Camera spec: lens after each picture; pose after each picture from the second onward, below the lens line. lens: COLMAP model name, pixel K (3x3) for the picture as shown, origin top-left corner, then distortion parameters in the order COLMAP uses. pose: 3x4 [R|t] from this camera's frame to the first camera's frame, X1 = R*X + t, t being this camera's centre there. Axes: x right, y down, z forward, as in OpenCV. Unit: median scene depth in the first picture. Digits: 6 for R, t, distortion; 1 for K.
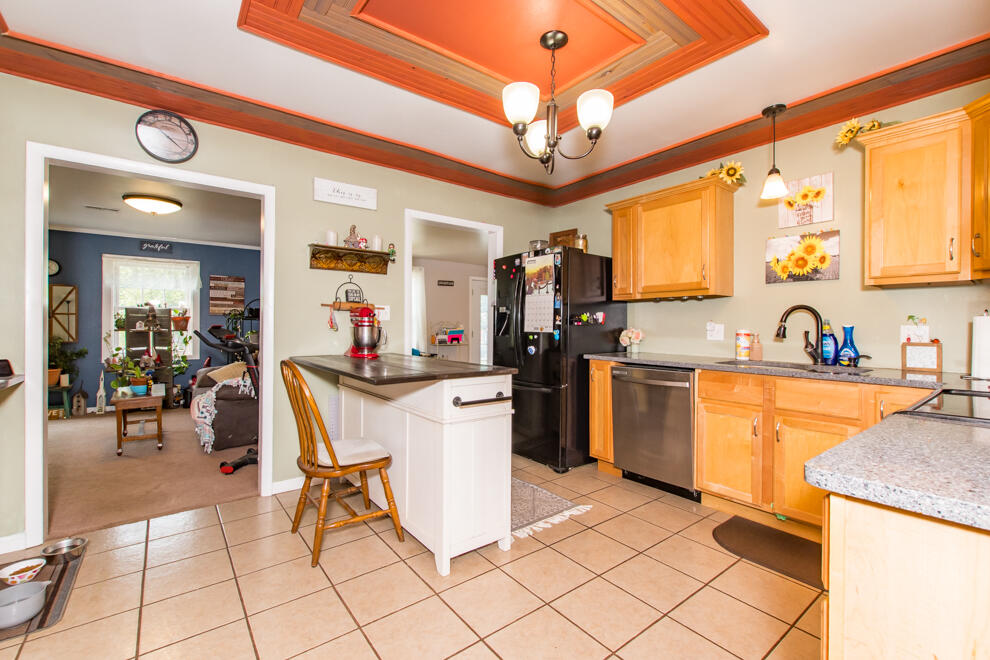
lens RADIAL K [[426.6, 0, 499.0], [0, 426.6, 325.6], [0, 0, 1]] dist [0.000749, -0.002432]
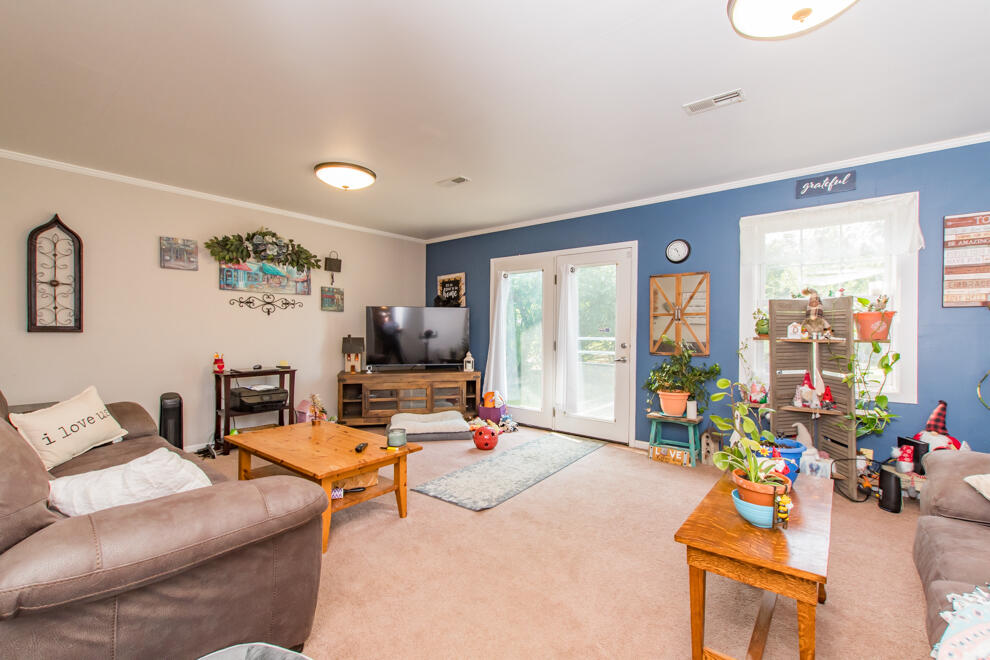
lens RADIAL K [[426.6, 0, 492.7], [0, 426.6, 330.6], [0, 0, 1]] dist [0.000749, -0.002432]
pose [[0.207110, -0.001072, -0.978317, -0.647709], [-0.005103, 0.999985, -0.002176, 0.005047], [0.978304, 0.005443, 0.207102, 0.851614]]
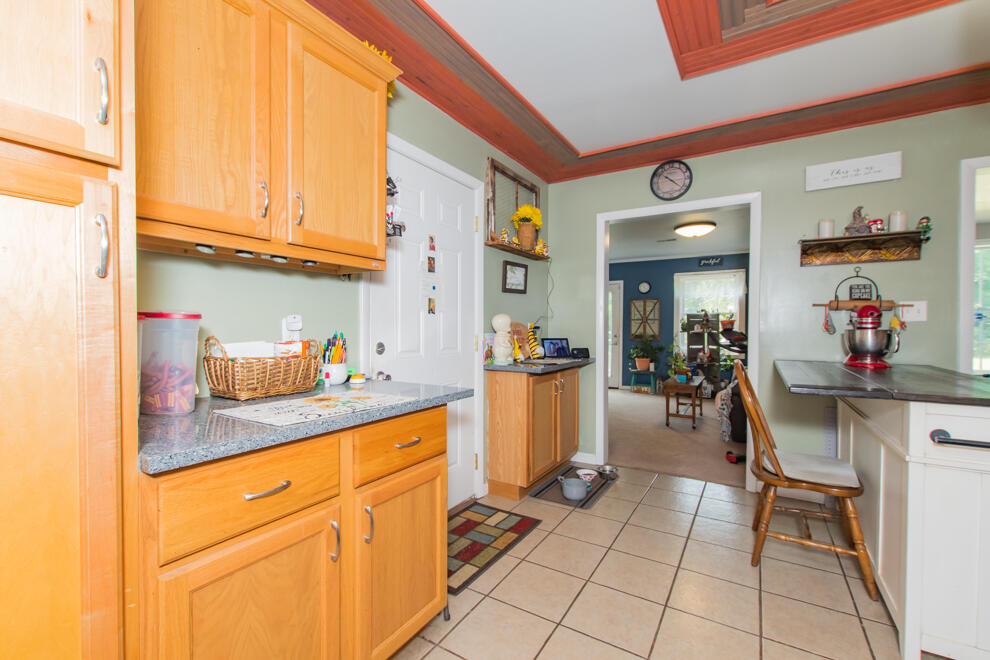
lens RADIAL K [[426.6, 0, 493.8], [0, 426.6, 331.2], [0, 0, 1]] dist [0.000749, -0.002432]
pose [[0.345981, 0.007417, -0.938212, 0.180671], [-0.001254, 0.999972, 0.007443, 0.001050], [0.938241, -0.001398, 0.345980, 0.043167]]
